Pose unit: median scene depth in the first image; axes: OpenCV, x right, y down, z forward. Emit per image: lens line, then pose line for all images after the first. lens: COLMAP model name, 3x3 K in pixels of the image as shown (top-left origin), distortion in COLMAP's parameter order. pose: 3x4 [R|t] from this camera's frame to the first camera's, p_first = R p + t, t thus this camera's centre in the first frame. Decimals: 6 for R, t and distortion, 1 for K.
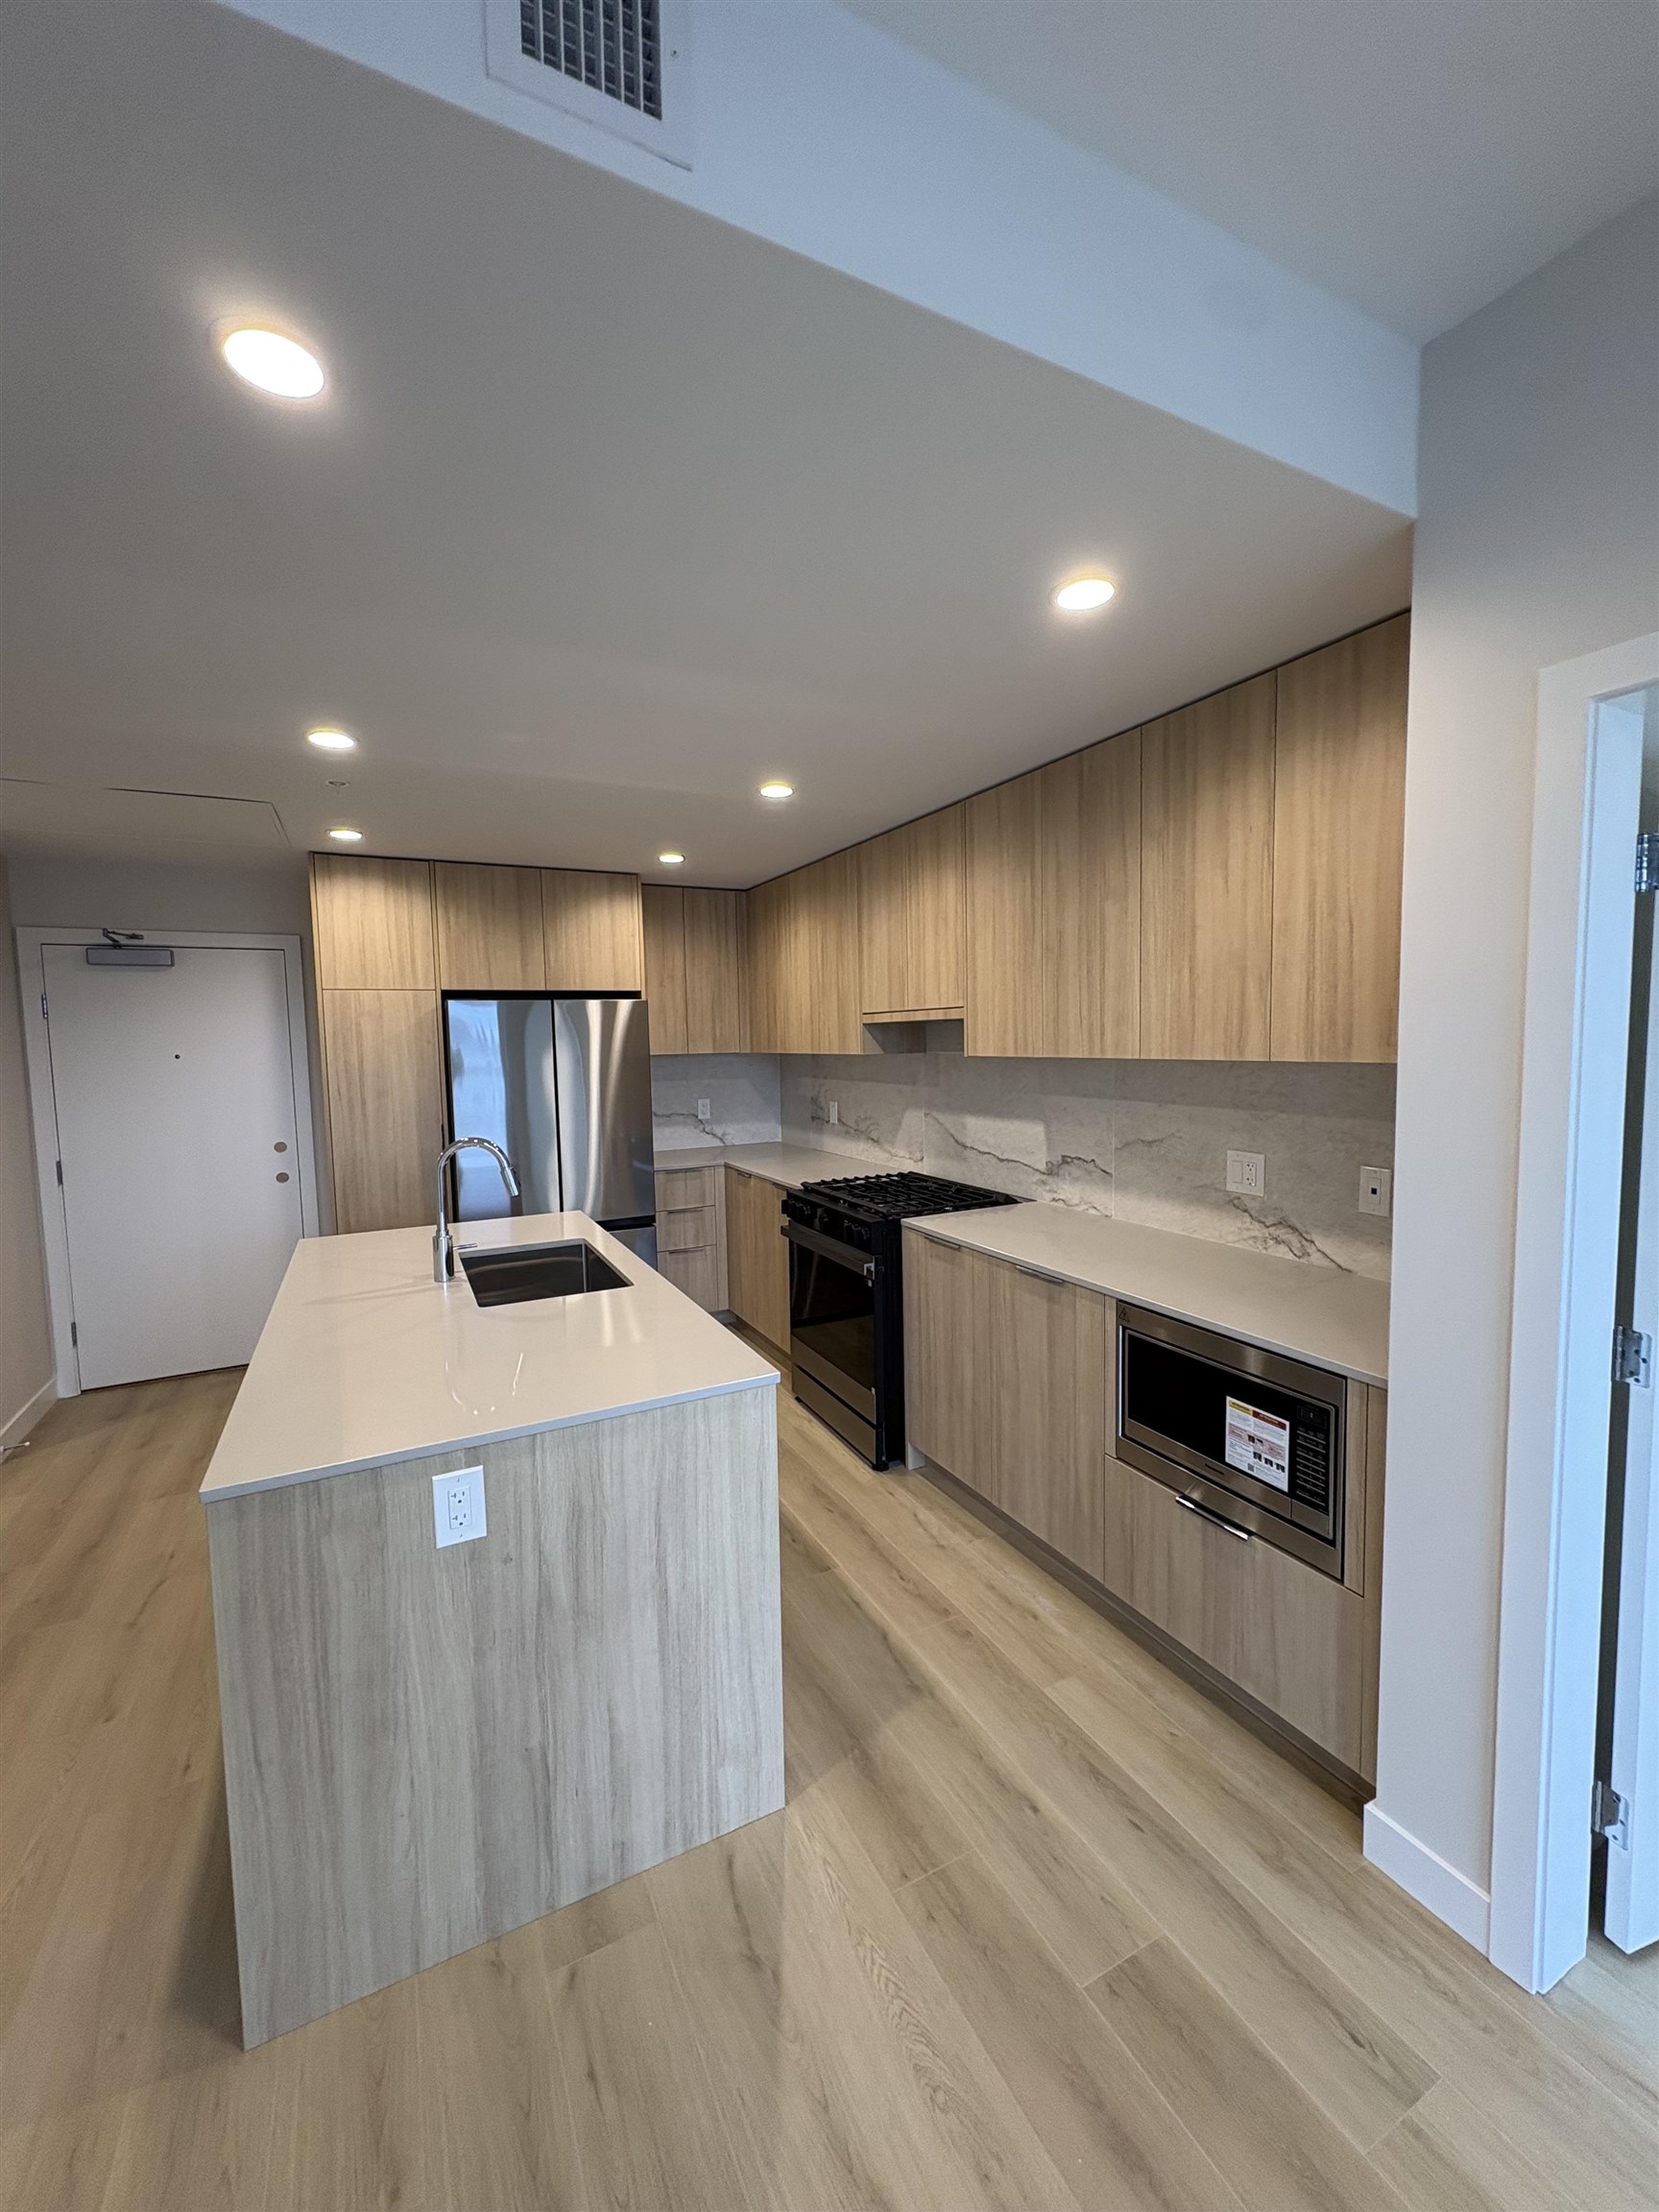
lens RADIAL K [[870.2, 0, 835.8], [0, 870.2, 1102.1], [0, 0, 1]] dist [-0.003681, 0.001461]
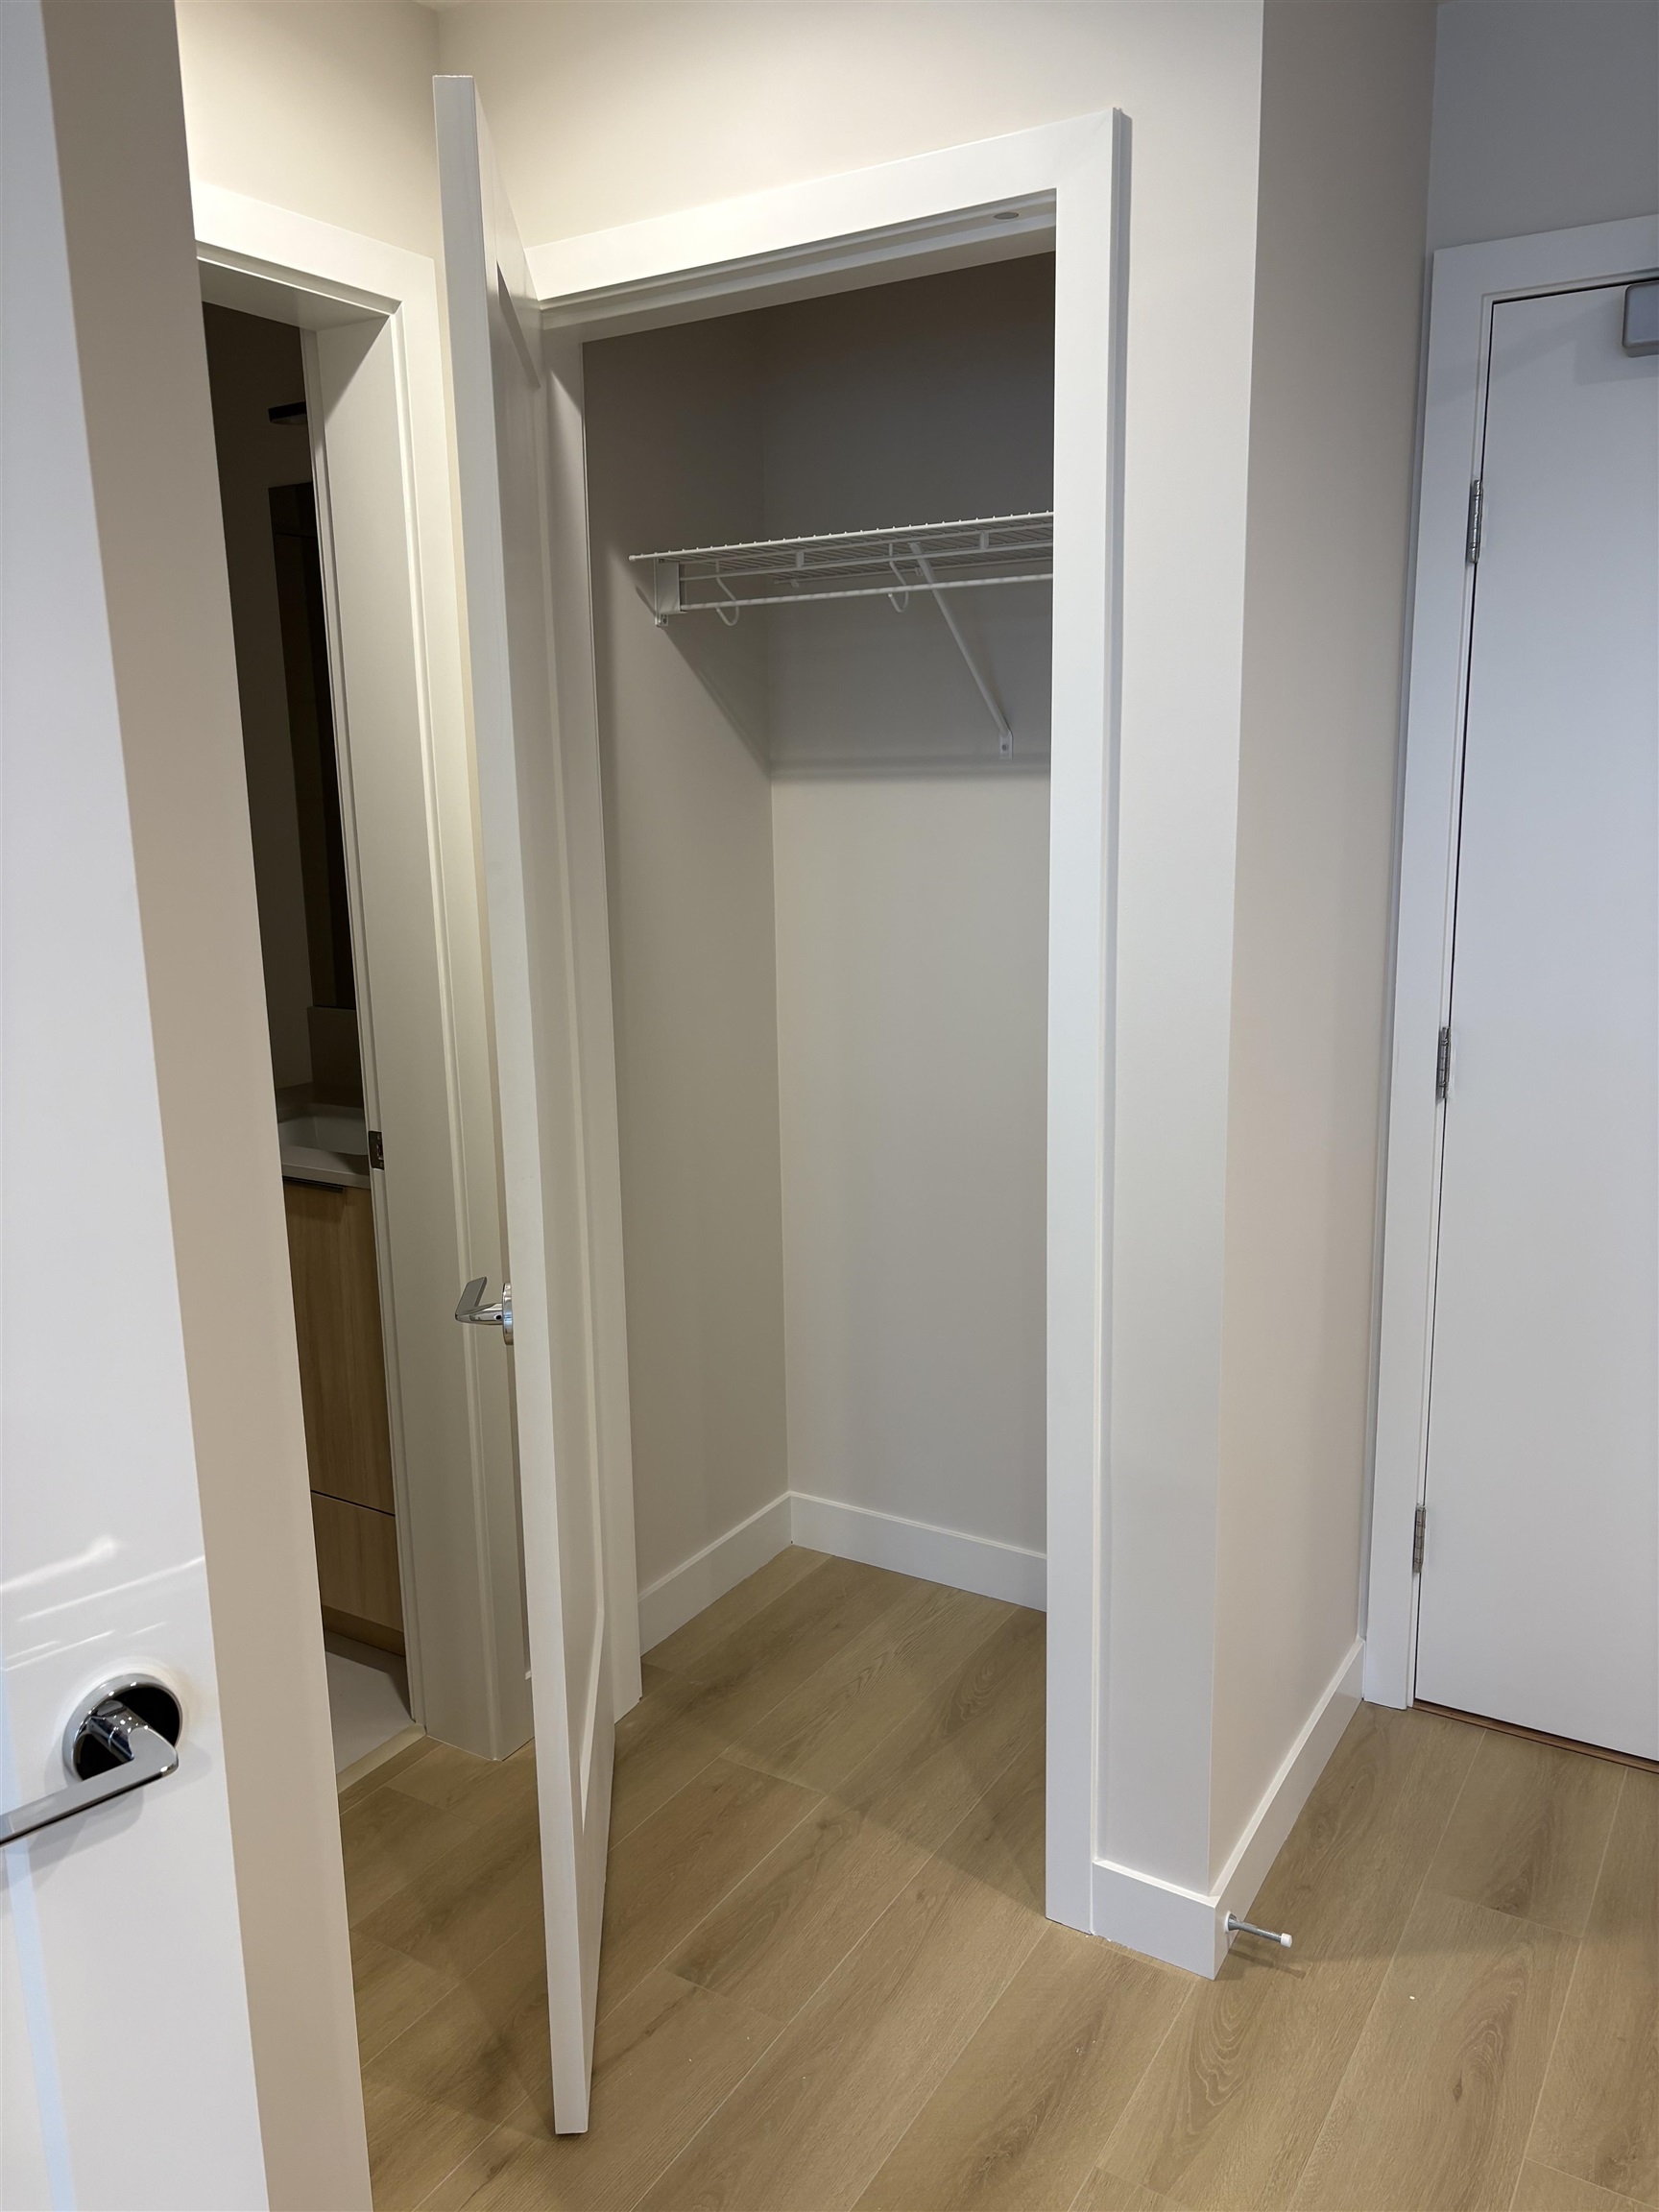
lens RADIAL K [[1657.0, 0, 838.3], [0, 1657.0, 1105.9], [0, 0, 1]] dist [0.049461, -0.053416]
pose [[0.515478, 0.185120, -0.836668, -0.730781], [-0.055171, 0.981530, 0.183180, -0.005840], [0.855125, -0.048266, 0.516170, 0.728809]]
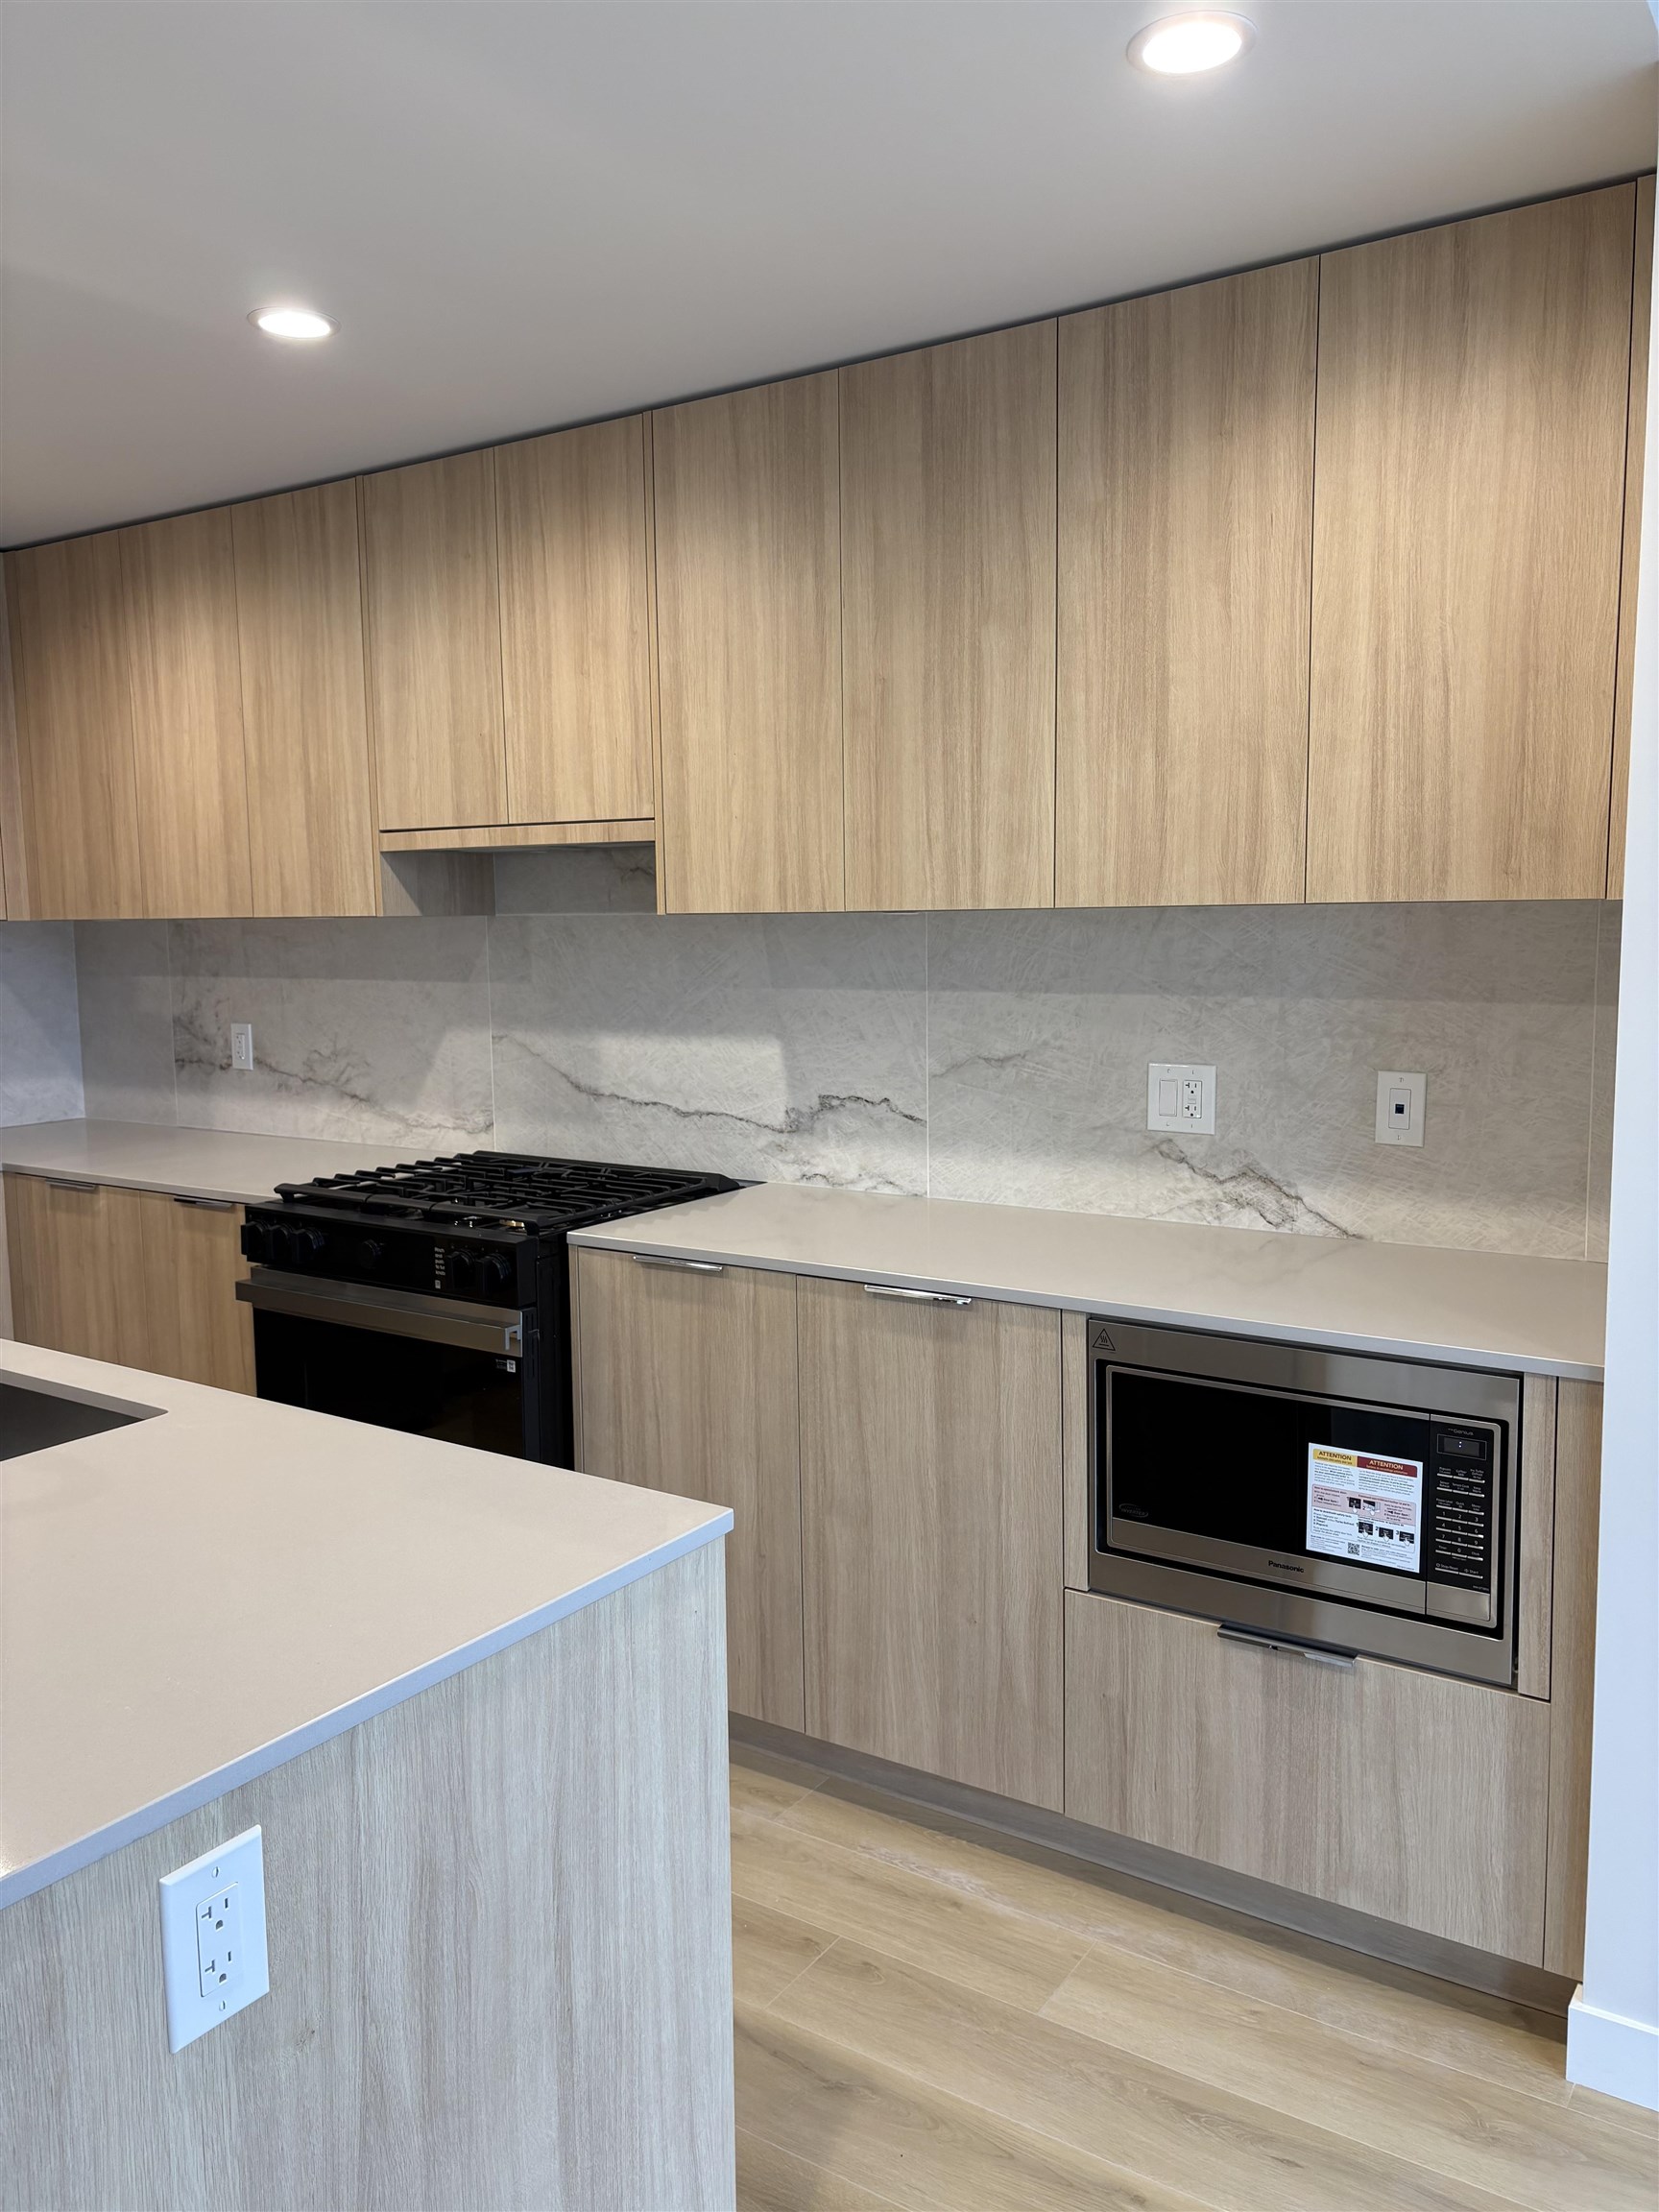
lens RADIAL K [[1657.0, 0, 824.3], [0, 1657.0, 1094.6], [0, 0, 1]] dist [0.049461, -0.053416]
pose [[0.877048, -0.046520, 0.478146, -0.299558], [0.032408, 0.998762, 0.037726, 0.026604], [-0.479309, -0.017592, 0.877470, 0.097634]]
